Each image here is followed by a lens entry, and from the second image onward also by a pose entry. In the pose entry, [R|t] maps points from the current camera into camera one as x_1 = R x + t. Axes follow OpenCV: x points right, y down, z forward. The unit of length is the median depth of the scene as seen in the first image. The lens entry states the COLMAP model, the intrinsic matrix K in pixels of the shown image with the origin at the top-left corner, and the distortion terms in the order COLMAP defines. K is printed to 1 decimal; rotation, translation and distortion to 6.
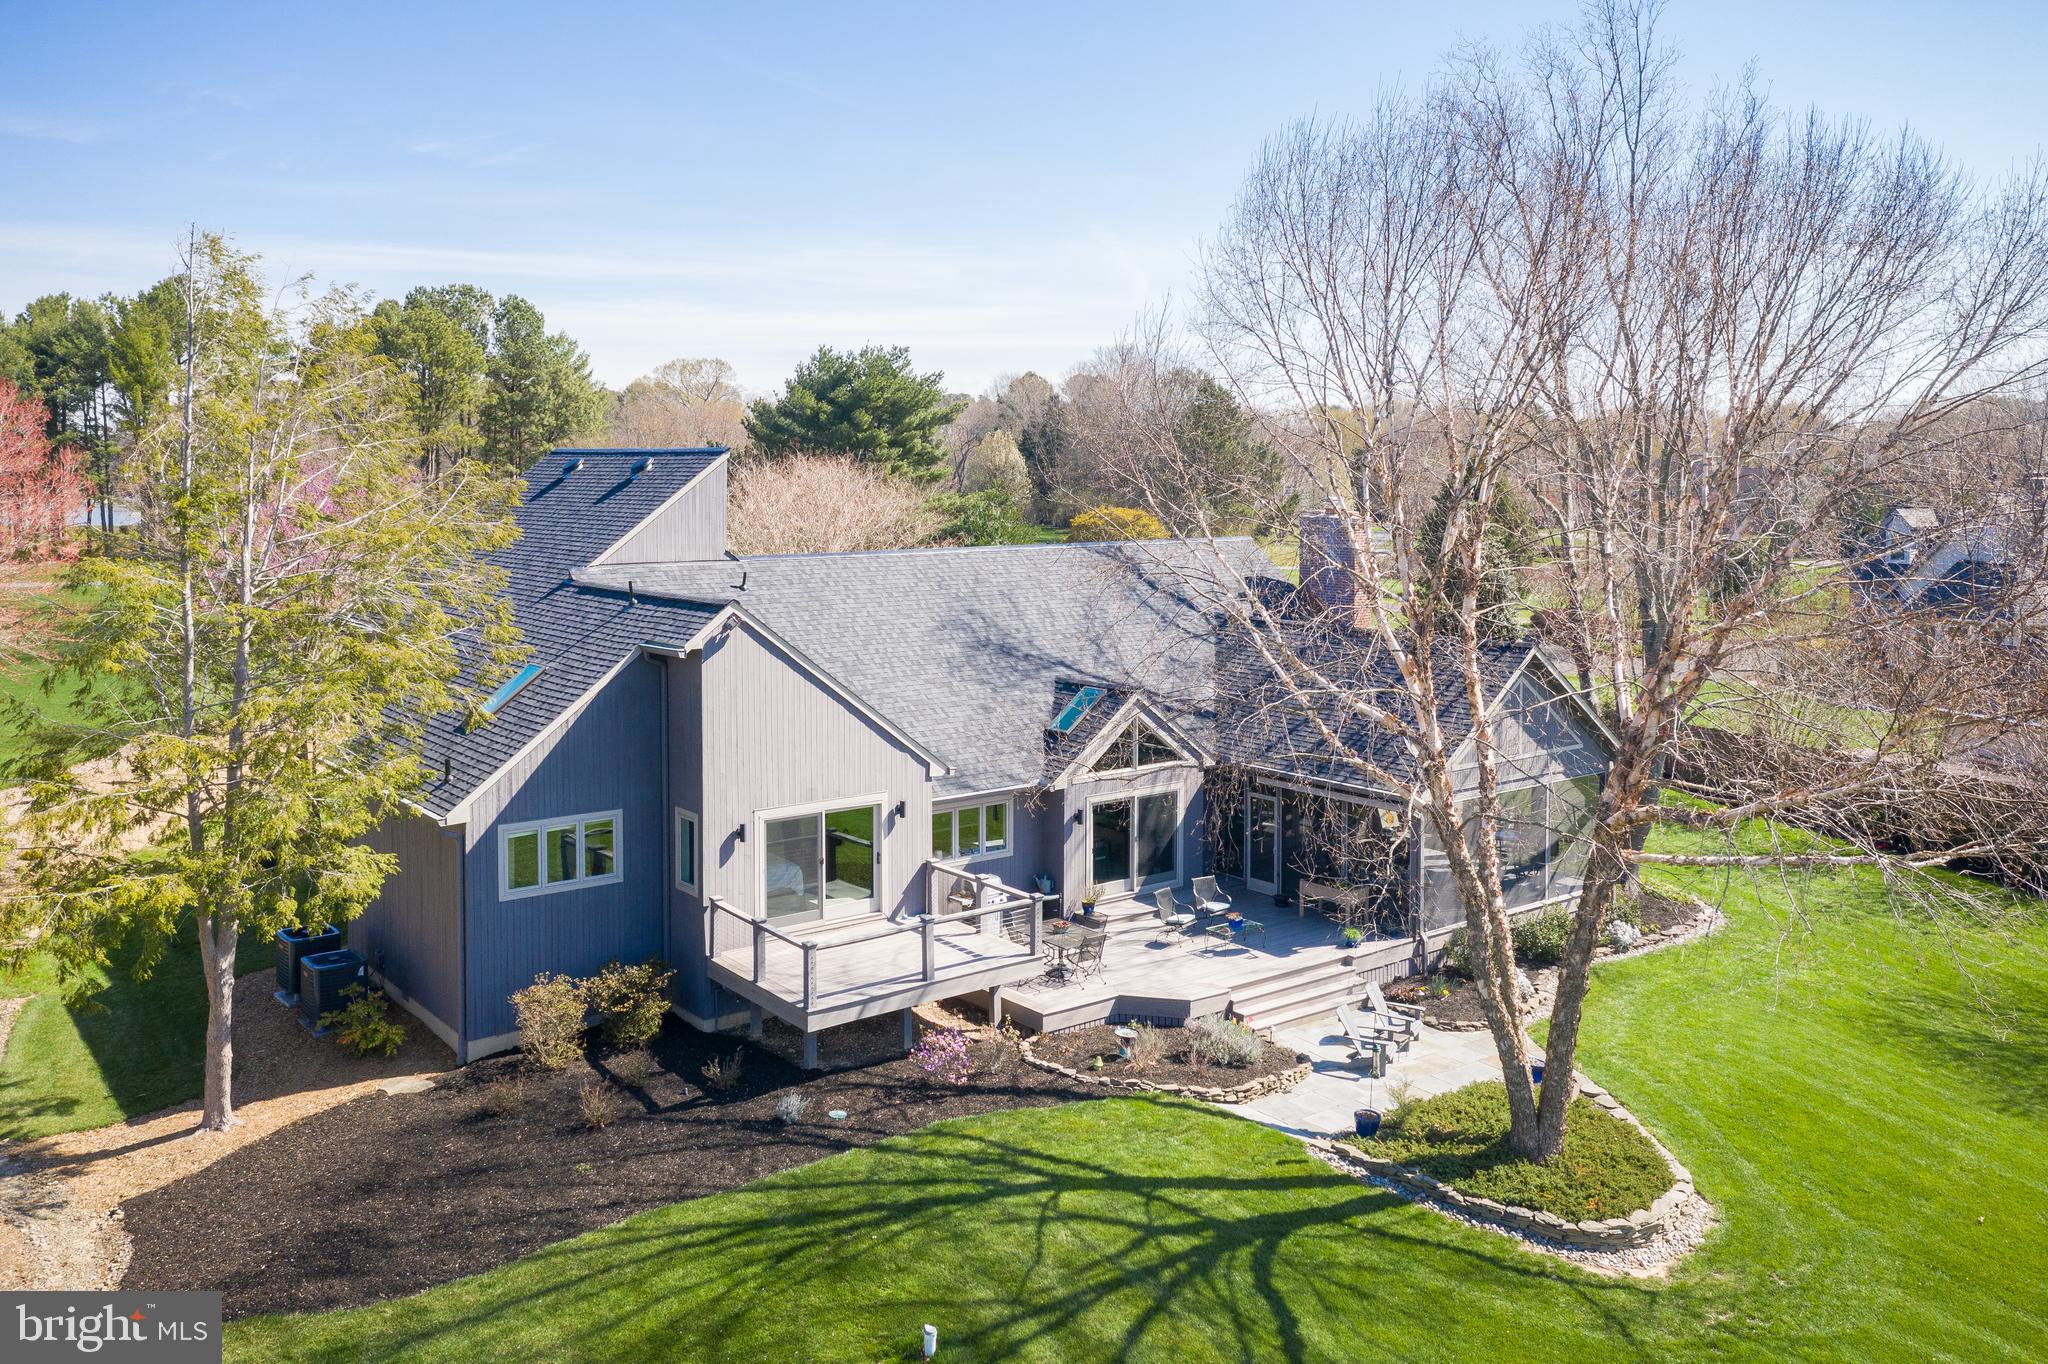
lens RADIAL K [[1640.2, 0, 1025.7], [0, 1640.2, 651.4], [0, 0, 1]] dist [0.005027, 0.003171]
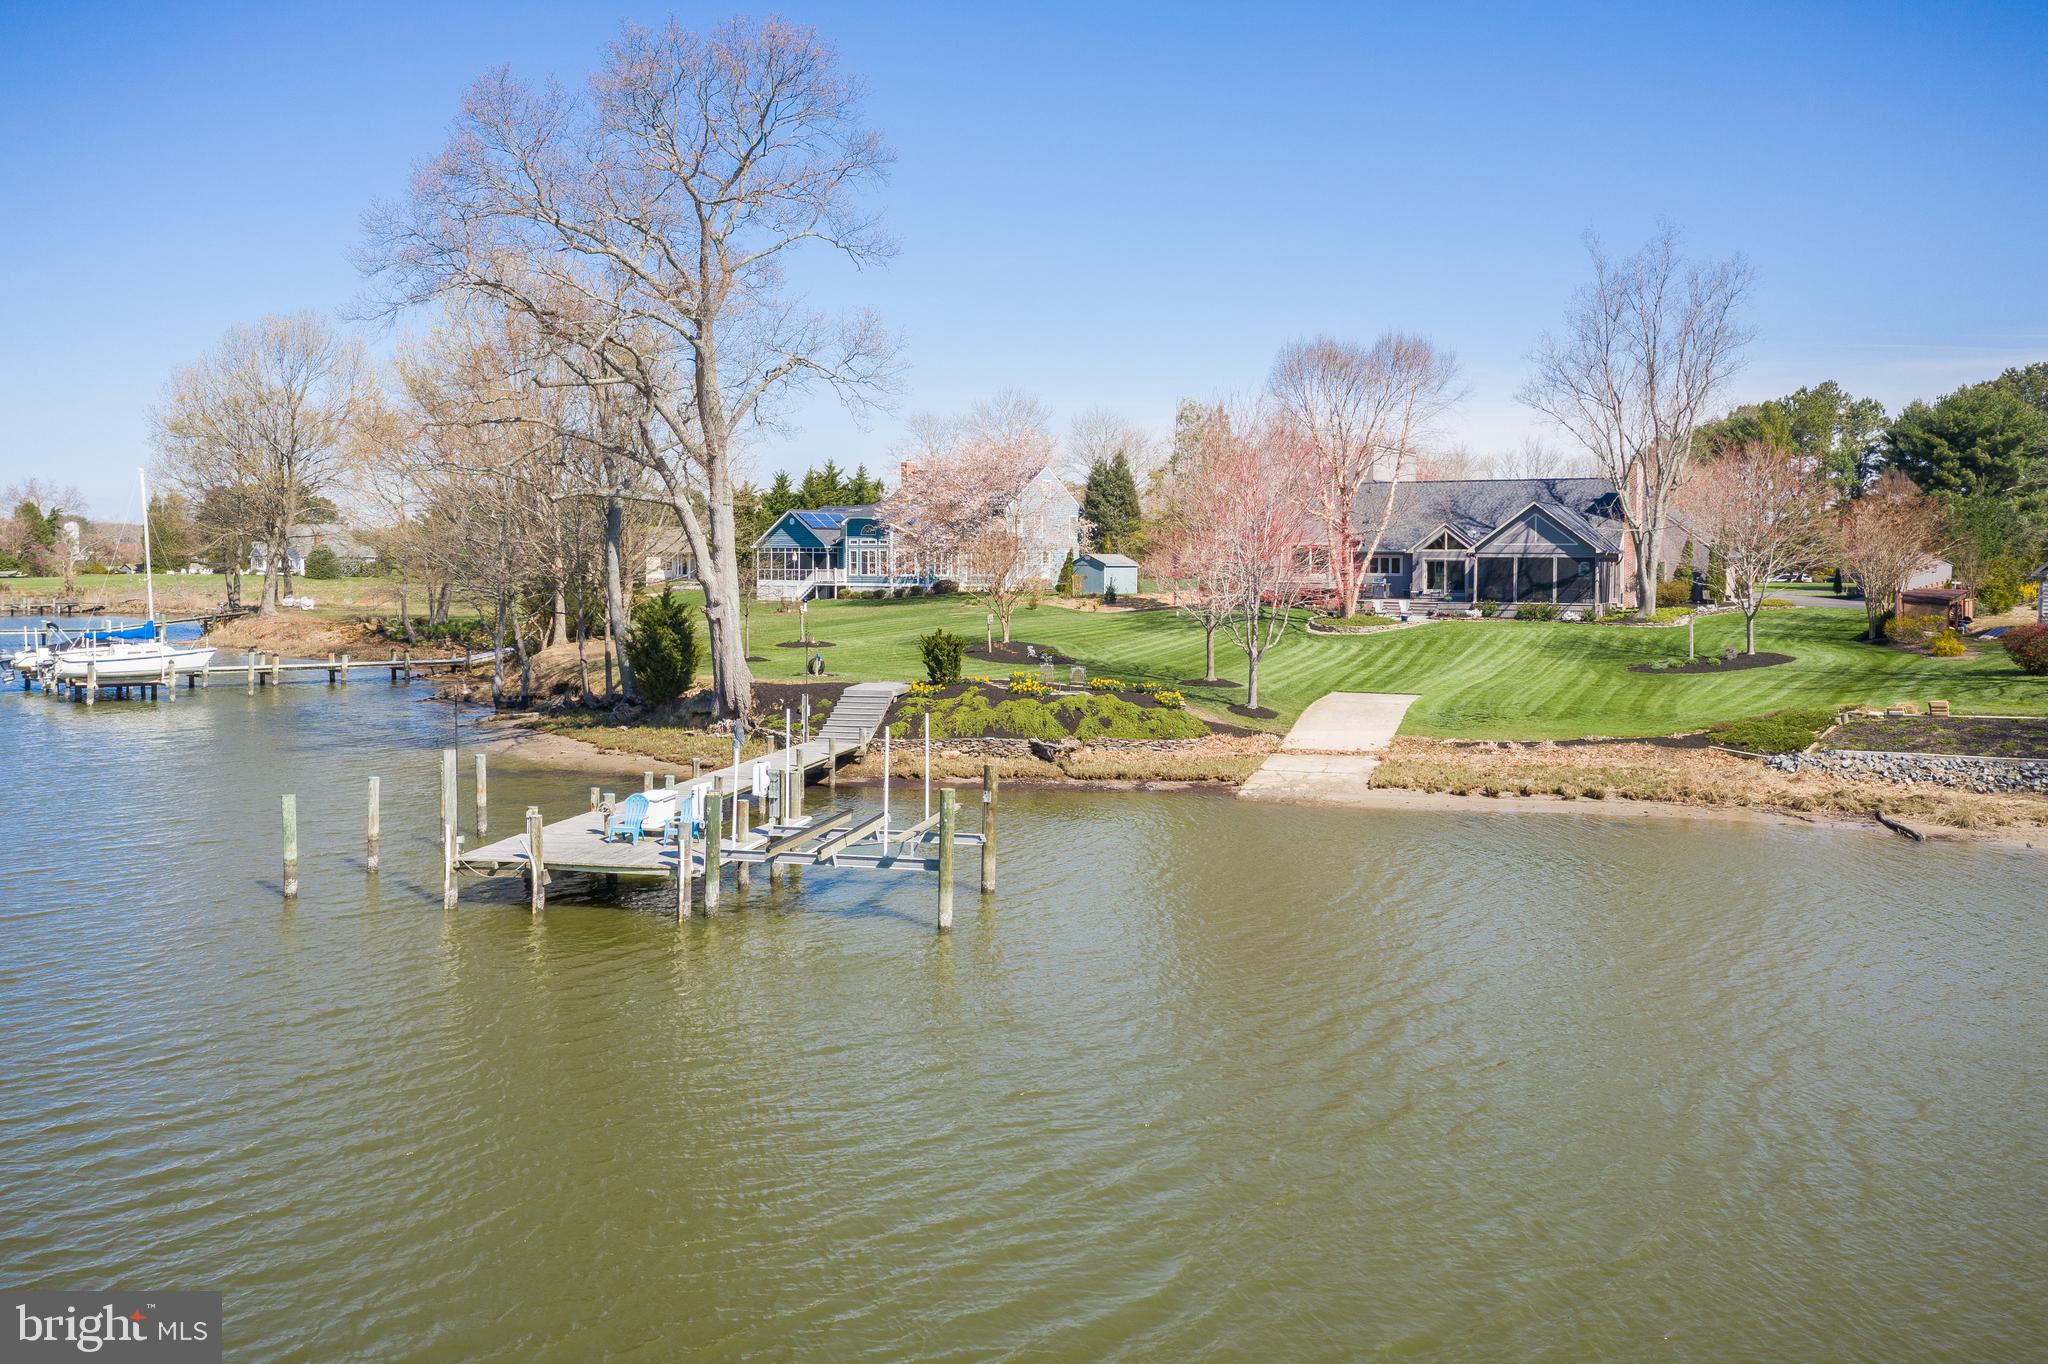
lens RADIAL K [[1654.0, 0, 1024.0], [0, 1654.0, 682.0], [0, 0, 1]] dist [-0.001016, 0.002410]
pose [[0.399689, 0.072122, -0.913809, 2.505595], [-0.104077, 0.994024, 0.032931, 0.293066], [0.910723, 0.081944, 0.404807, -0.809678]]
